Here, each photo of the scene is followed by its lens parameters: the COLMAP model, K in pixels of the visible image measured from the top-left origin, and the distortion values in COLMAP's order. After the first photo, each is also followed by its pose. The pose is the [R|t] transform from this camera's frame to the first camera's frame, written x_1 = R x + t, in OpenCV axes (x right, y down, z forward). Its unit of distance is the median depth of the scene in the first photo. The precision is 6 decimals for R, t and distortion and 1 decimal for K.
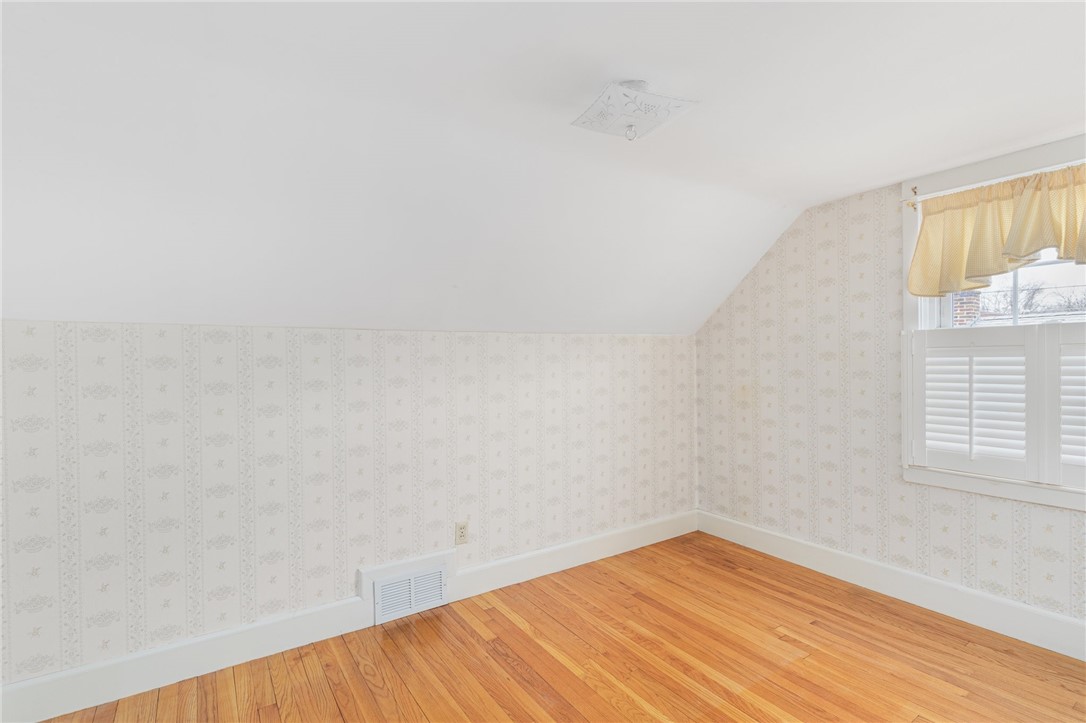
lens RADIAL K [[525.2, 0, 536.2], [0, 525.2, 363.6], [0, 0, 1]] dist [-0.002315, 0.001763]
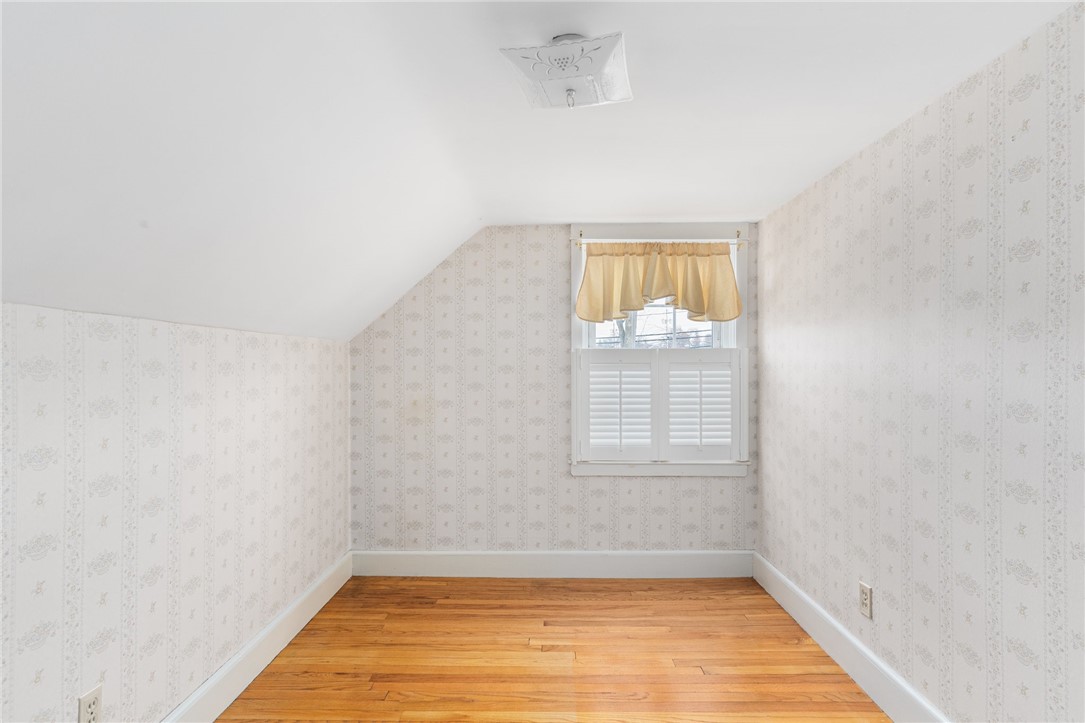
lens RADIAL K [[551.5, 0, 544.2], [0, 551.5, 366.7], [0, 0, 1]] dist [-0.000705, 0.002038]
pose [[0.546220, 0.014983, 0.837508, -0.355081], [0.000744, 0.999831, -0.018372, 0.000856], [-0.837642, 0.010659, 0.546116, 0.349715]]
